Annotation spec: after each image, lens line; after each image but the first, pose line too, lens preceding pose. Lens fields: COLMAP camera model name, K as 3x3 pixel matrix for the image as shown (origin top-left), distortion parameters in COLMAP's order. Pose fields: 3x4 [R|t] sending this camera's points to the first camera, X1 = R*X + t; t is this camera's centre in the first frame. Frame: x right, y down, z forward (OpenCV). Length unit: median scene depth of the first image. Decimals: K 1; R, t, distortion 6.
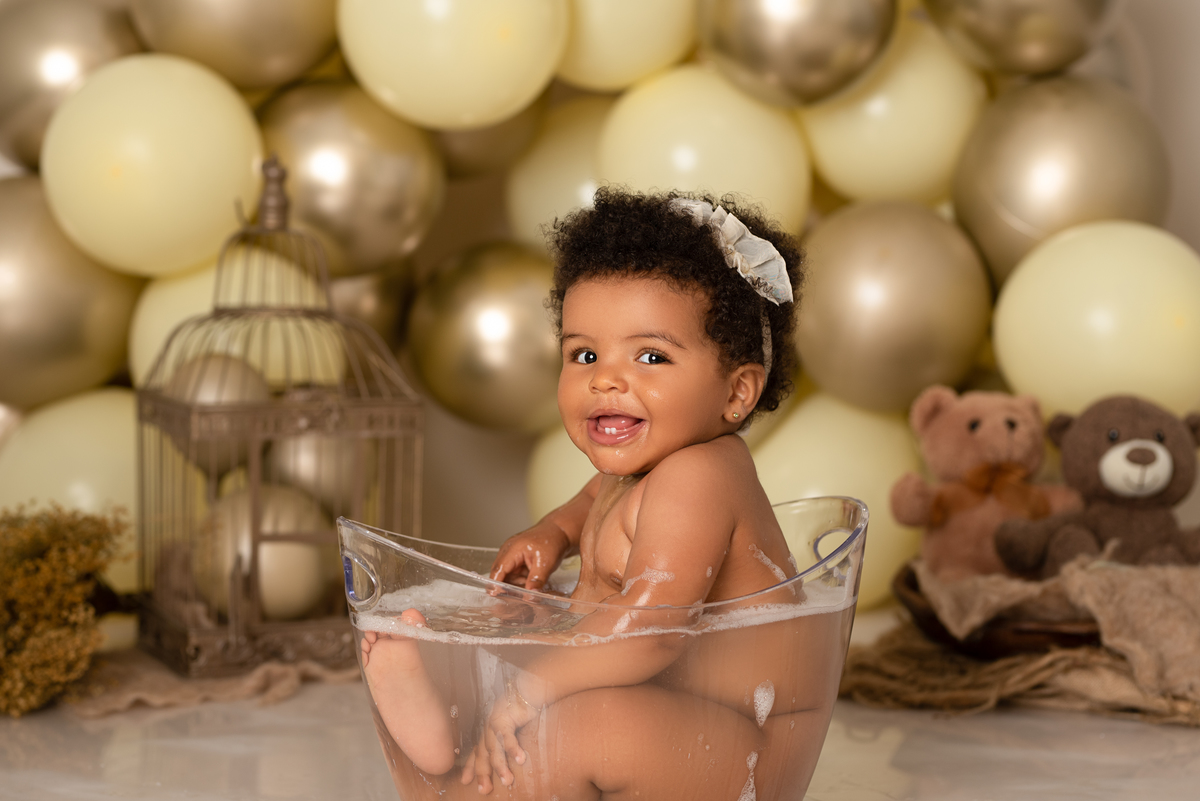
lens RADIAL K [[2893.1, 0, 556.4], [0, 2893.1, 388.7], [0, 0, 1]] dist [-0.005395, 0.000000]
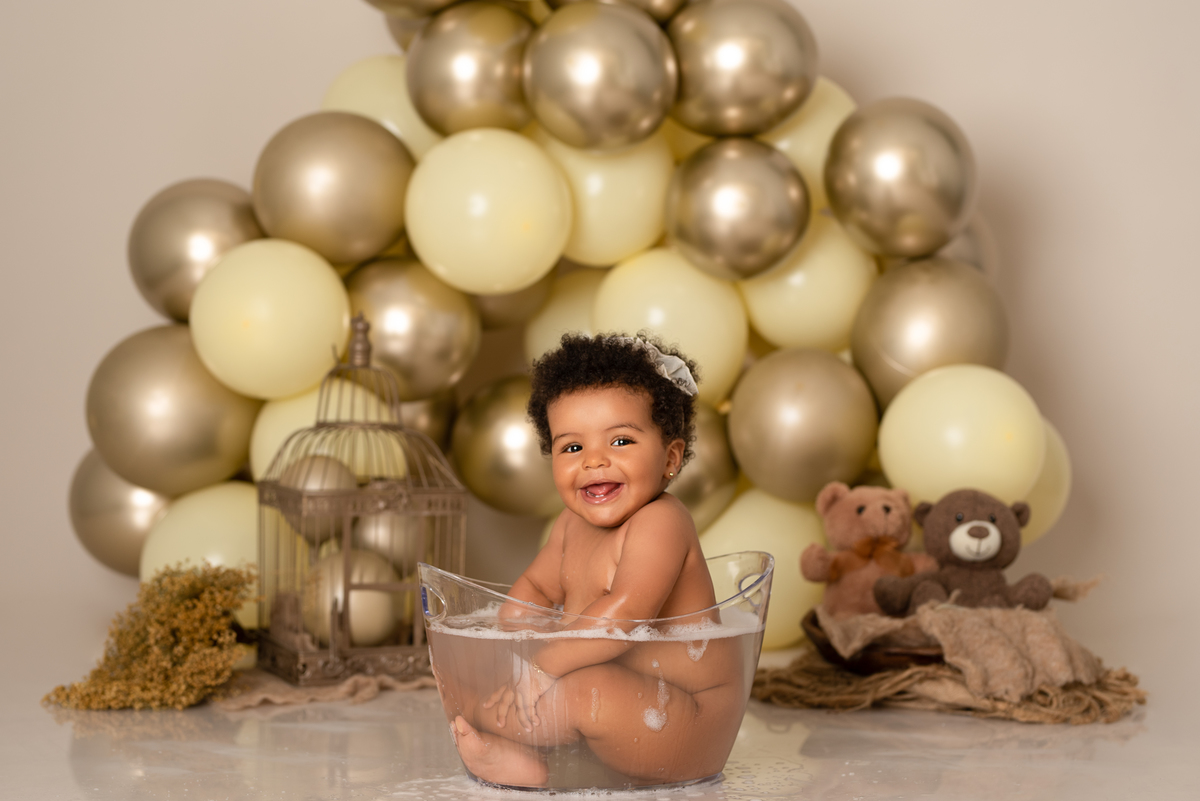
lens RADIAL K [[3145.8, 0, 594.6], [0, 3145.8, 407.6], [0, 0, 1]] dist [-0.010863, 0.000000]
pose [[0.999853, 0.006246, 0.015949, -0.008786], [-0.005636, 0.999263, -0.037977, 0.021869], [-0.016175, 0.037882, 0.999151, -0.520586]]
